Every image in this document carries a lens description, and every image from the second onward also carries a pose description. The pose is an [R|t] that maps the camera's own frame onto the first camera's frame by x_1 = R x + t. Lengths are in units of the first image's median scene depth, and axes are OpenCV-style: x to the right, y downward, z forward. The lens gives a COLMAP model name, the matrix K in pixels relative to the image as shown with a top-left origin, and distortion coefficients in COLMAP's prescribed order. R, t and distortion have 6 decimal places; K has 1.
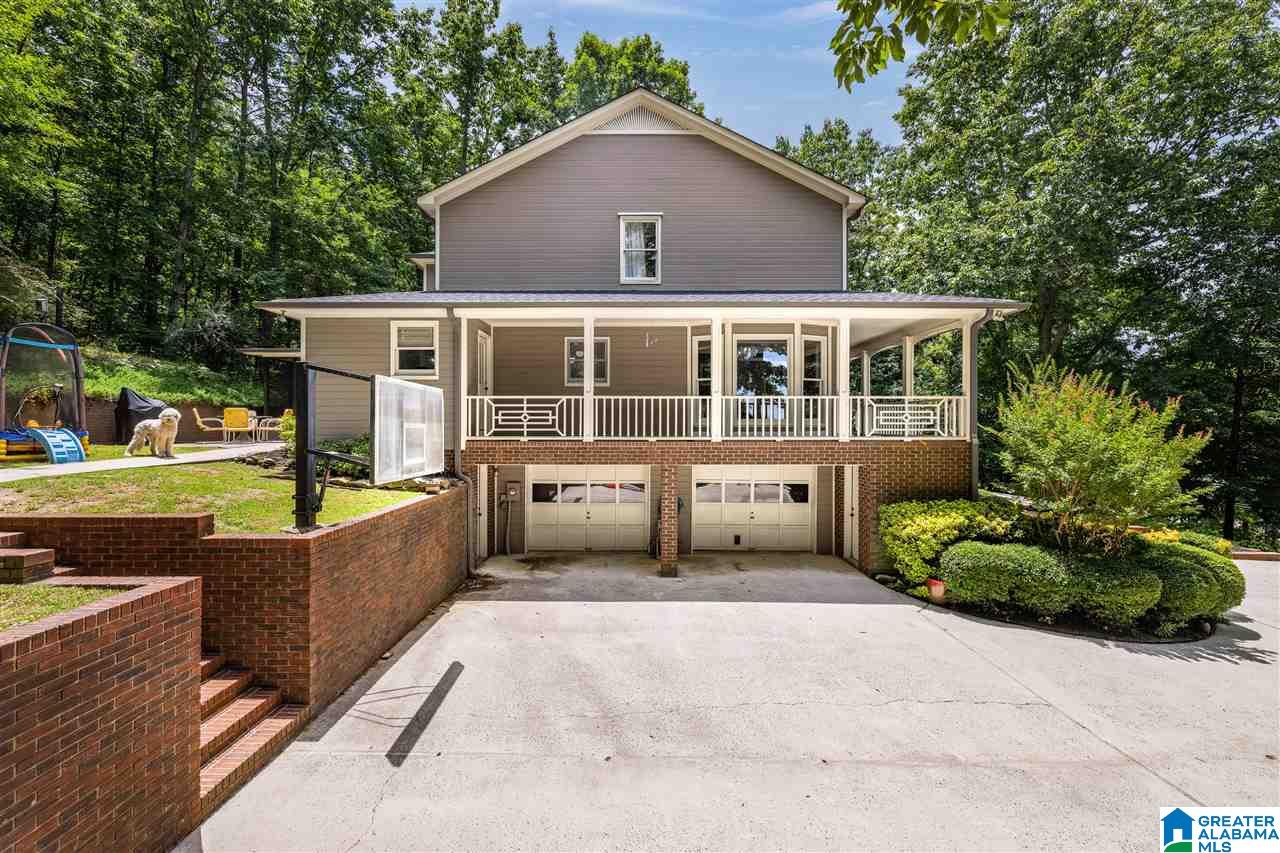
lens RADIAL K [[539.9, 0, 637.3], [0, 539.9, 422.7], [0, 0, 1]] dist [-0.003461, -0.000105]
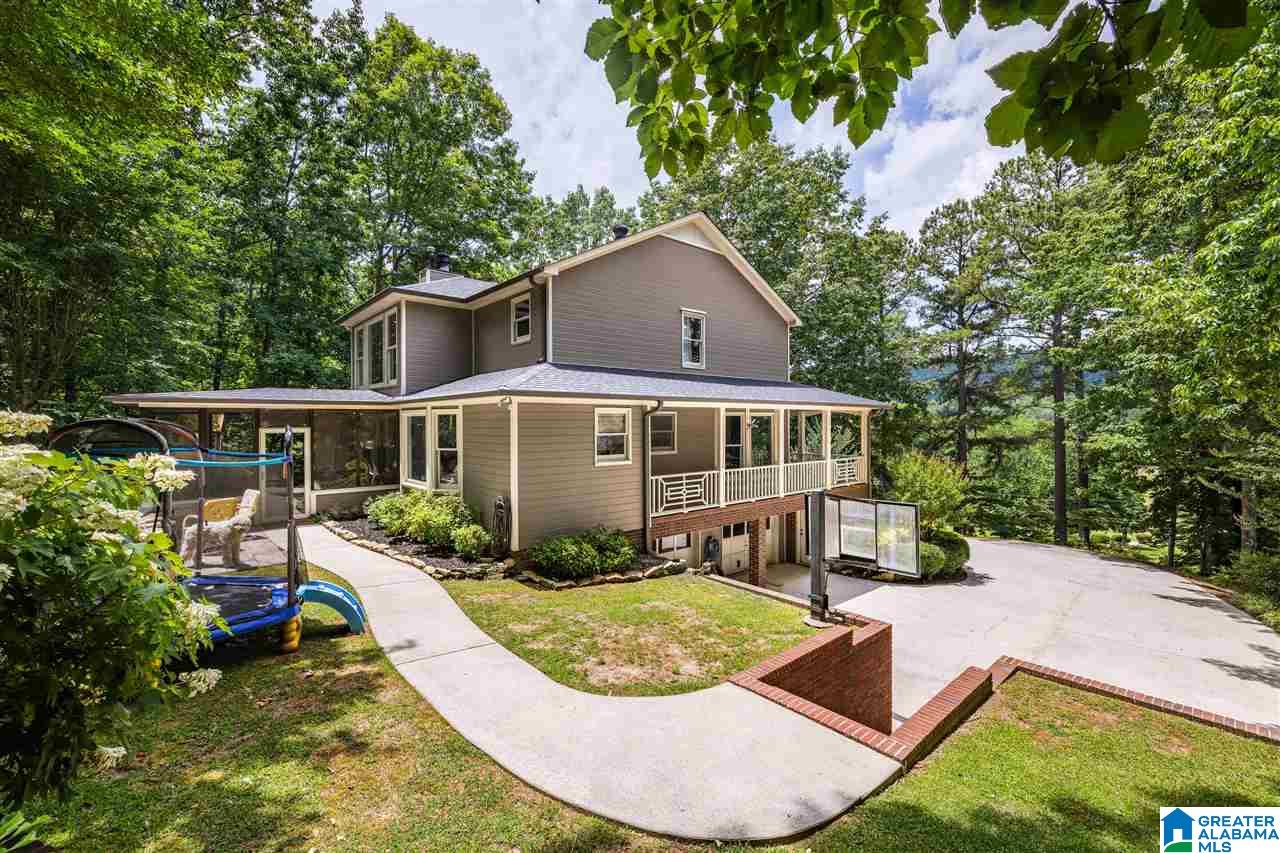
lens RADIAL K [[539.9, 0, 640.5], [0, 539.9, 424.7], [0, 0, 1]] dist [-0.003461, -0.000105]
pose [[0.760173, -0.009389, 0.649652, -1.032303], [0.007774, 0.999955, 0.005355, -0.161500], [-0.649674, 0.000979, 0.760213, 0.177777]]
